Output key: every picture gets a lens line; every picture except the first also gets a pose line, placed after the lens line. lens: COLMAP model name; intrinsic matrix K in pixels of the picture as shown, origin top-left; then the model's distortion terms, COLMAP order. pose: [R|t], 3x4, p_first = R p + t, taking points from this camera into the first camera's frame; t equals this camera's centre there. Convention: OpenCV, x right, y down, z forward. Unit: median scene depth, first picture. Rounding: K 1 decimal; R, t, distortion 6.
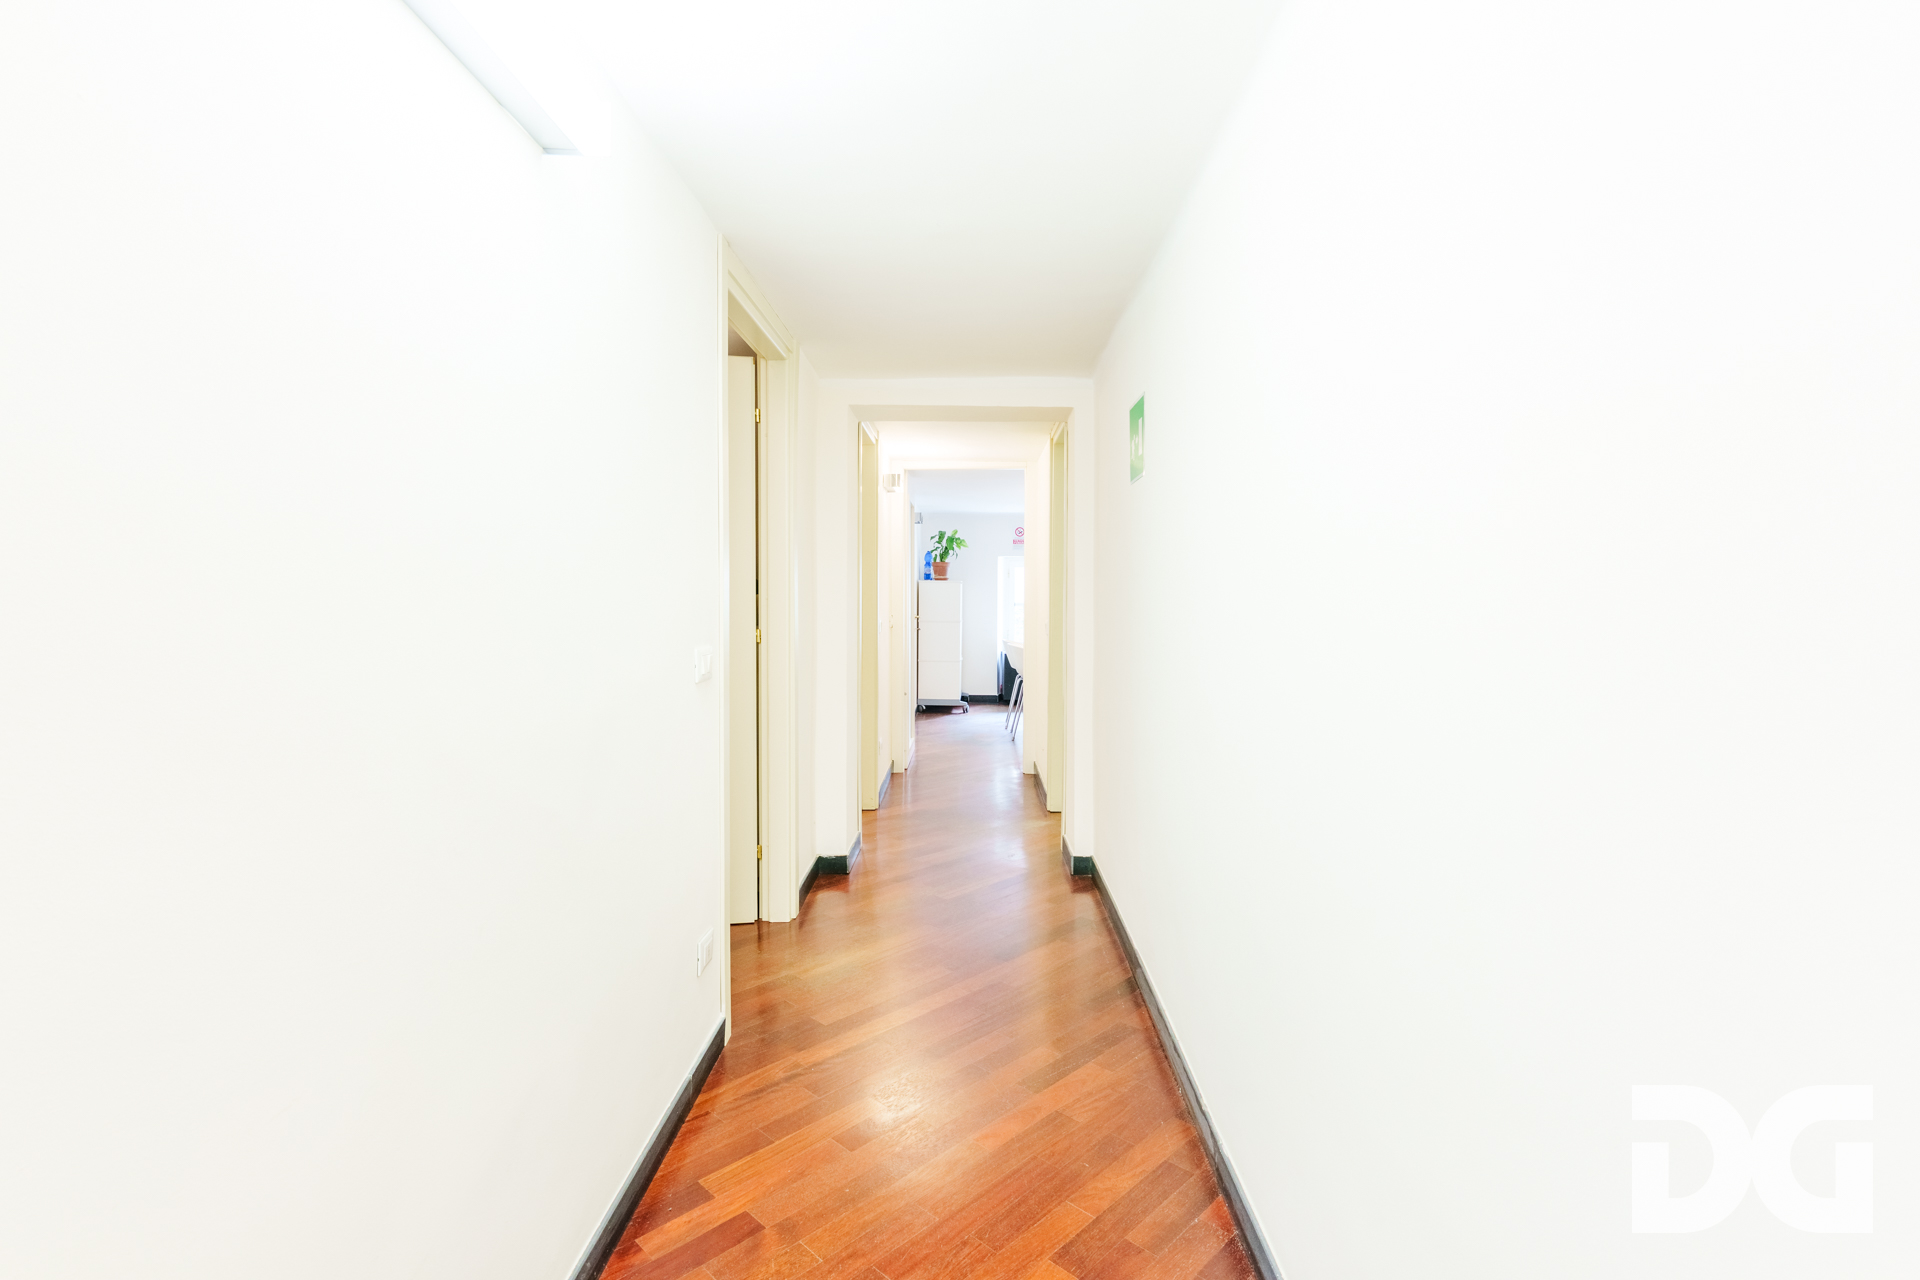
lens RADIAL K [[942.6, 0, 930.9], [0, 942.6, 651.2], [0, 0, 1]] dist [0.000003, -0.000355]
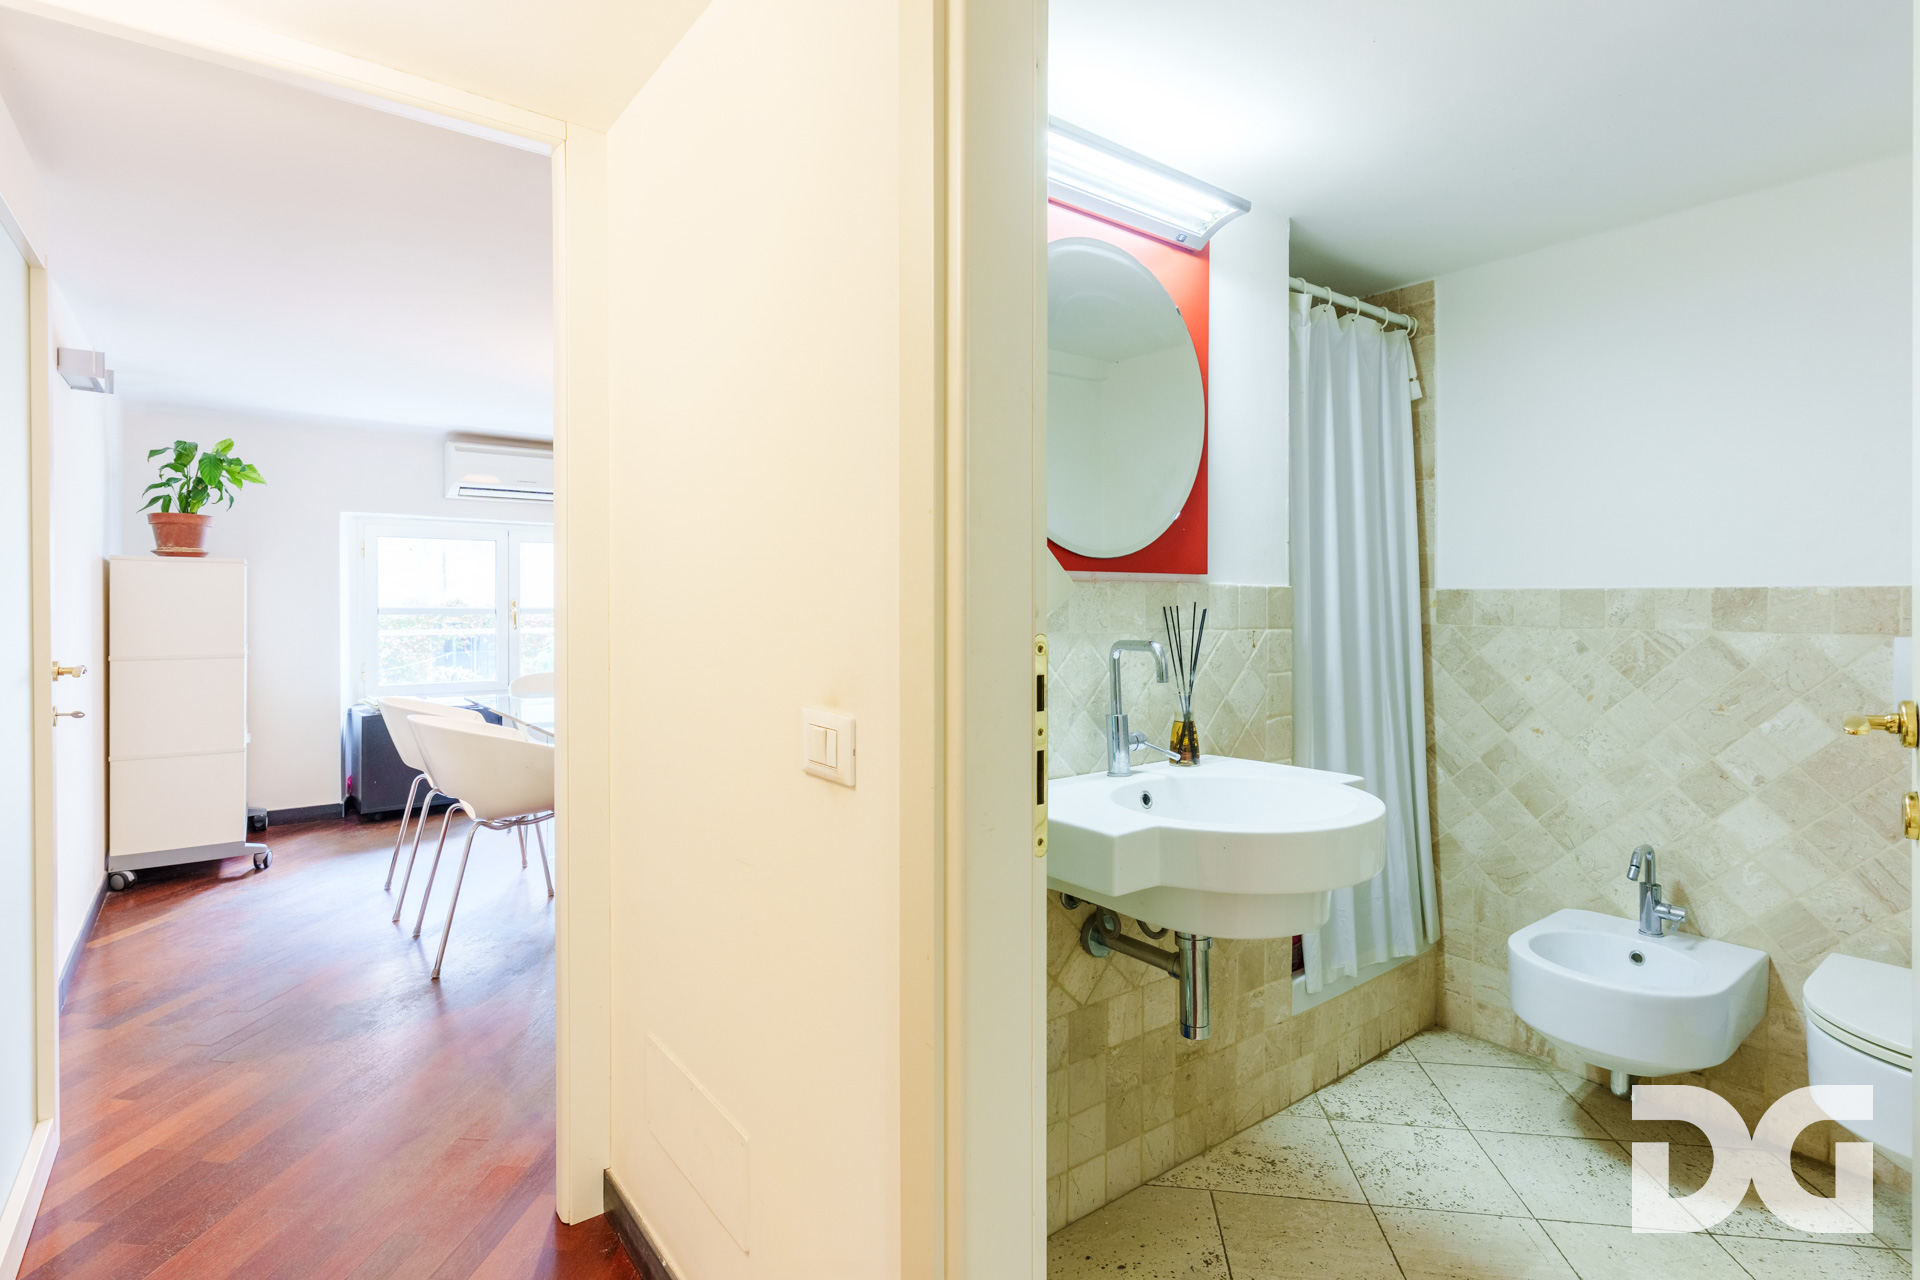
lens RADIAL K [[915.8, 0, 940.9], [0, 915.8, 602.0], [0, 0, 1]] dist [0.005123, 0.000782]
pose [[0.769563, -0.008455, 0.638515, 0.008482], [0.041953, 0.998421, -0.037342, -0.025539], [-0.637192, 0.055525, 0.768703, 0.469128]]
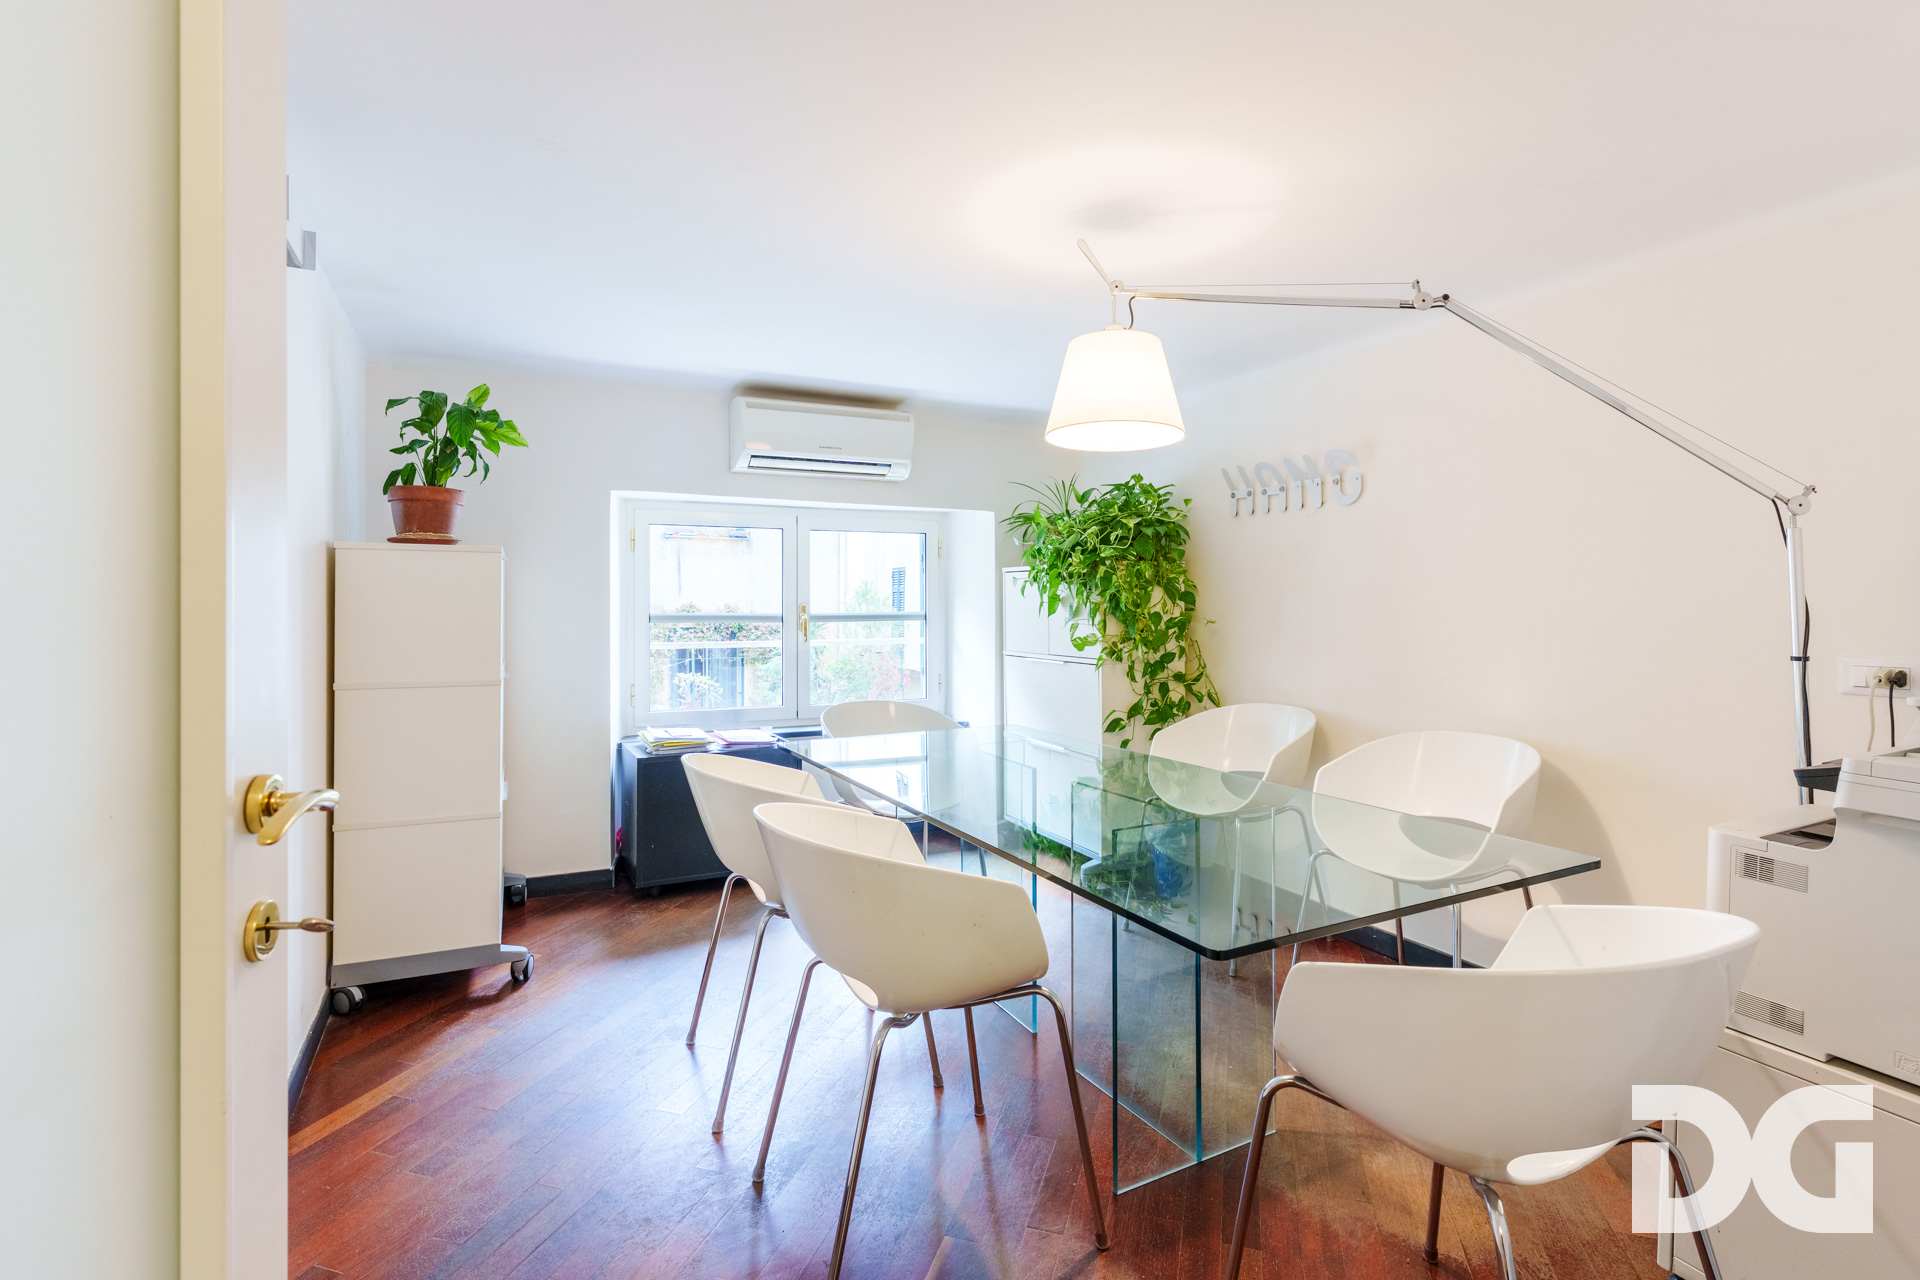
lens RADIAL K [[915.8, 0, 940.9], [0, 915.8, 602.0], [0, 0, 1]] dist [0.005123, 0.000782]
pose [[0.882506, -0.004825, 0.470276, 0.017147], [0.032401, 0.998195, -0.050561, -0.035792], [-0.469183, 0.059858, 0.881070, 0.653911]]
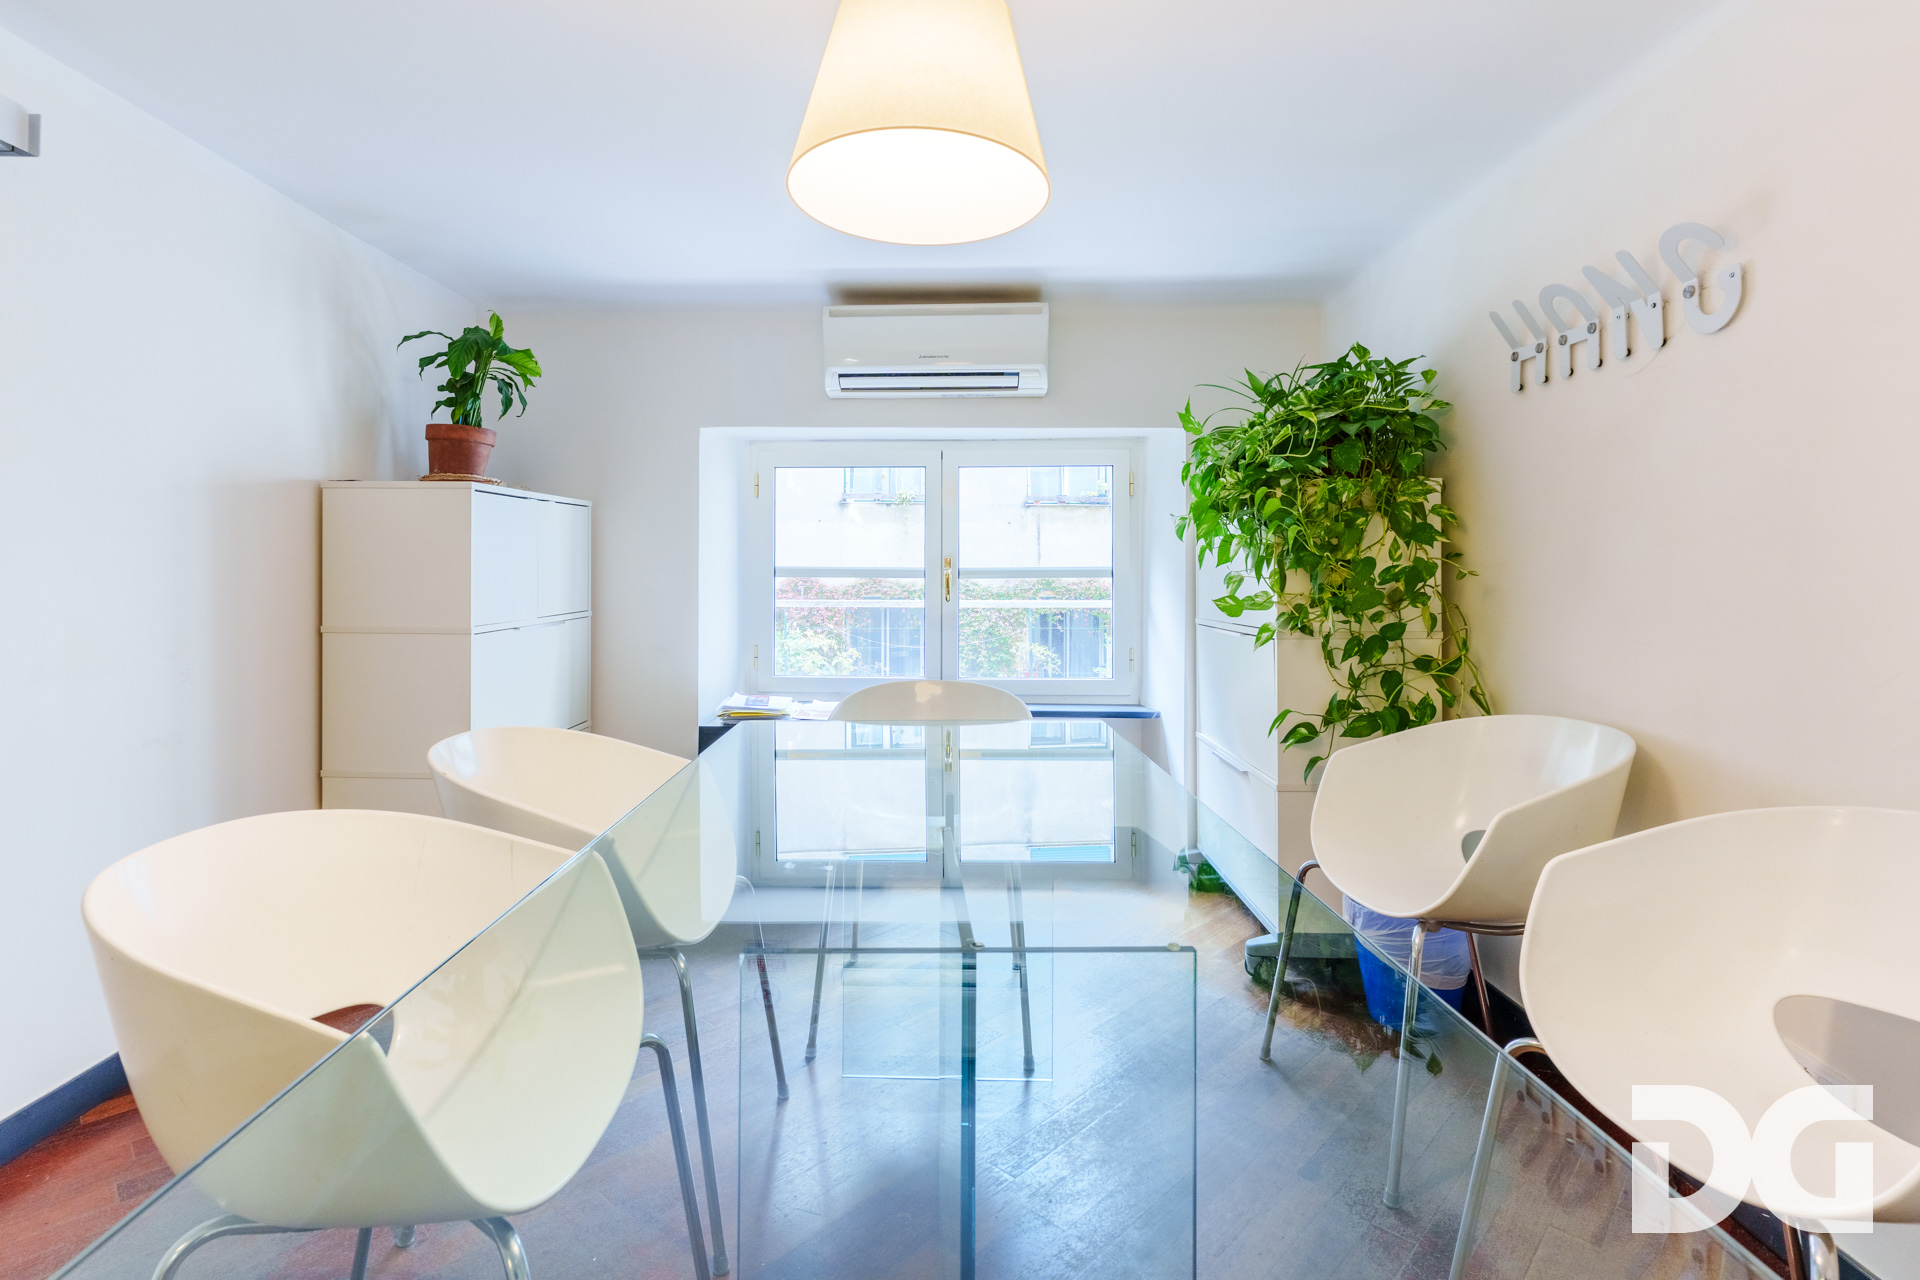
lens RADIAL K [[914.5, 0, 908.1], [0, 914.5, 576.6], [0, 0, 1]] dist [0.001625, -0.000030]
pose [[0.999993, -0.002032, 0.003145, 0.153514], [0.002212, 0.998300, -0.058236, -0.029563], [-0.003022, 0.058243, 0.998298, 0.710885]]
